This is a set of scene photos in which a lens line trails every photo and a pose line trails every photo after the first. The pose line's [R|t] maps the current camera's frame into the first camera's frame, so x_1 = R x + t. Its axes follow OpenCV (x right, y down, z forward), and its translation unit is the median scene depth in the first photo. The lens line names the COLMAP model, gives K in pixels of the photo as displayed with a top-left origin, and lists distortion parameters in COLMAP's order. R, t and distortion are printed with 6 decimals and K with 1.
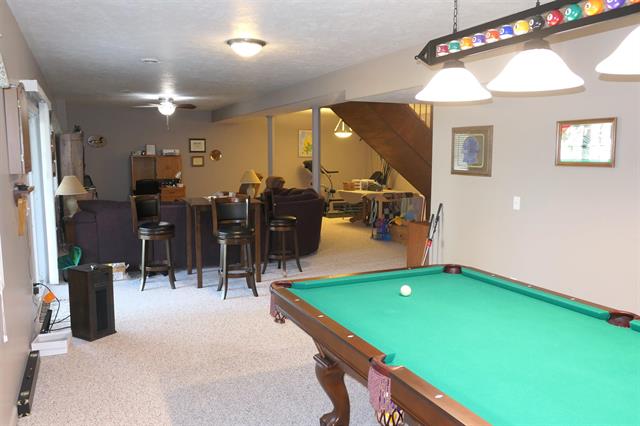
lens RADIAL K [[511.4, 0, 319.1], [0, 511.4, 214.4], [0, 0, 1]] dist [-0.006619, -0.007129]
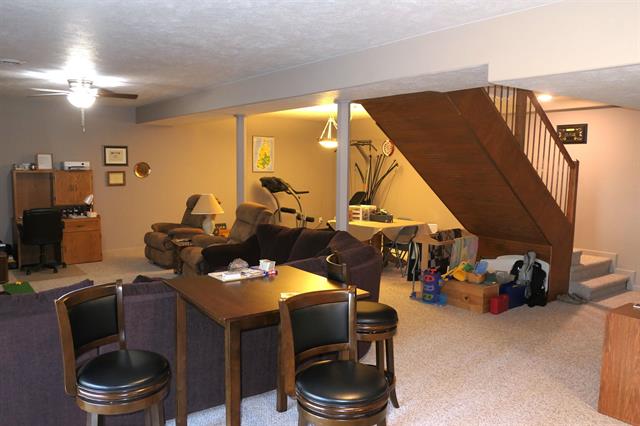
lens RADIAL K [[511.4, 0, 320.9], [0, 511.4, 211.4], [0, 0, 1]] dist [-0.006619, -0.007129]
pose [[0.977141, -0.011198, 0.212295, -0.119626], [0.015551, 0.999702, -0.018843, -0.043601], [-0.212021, 0.021714, 0.977024, 0.274423]]
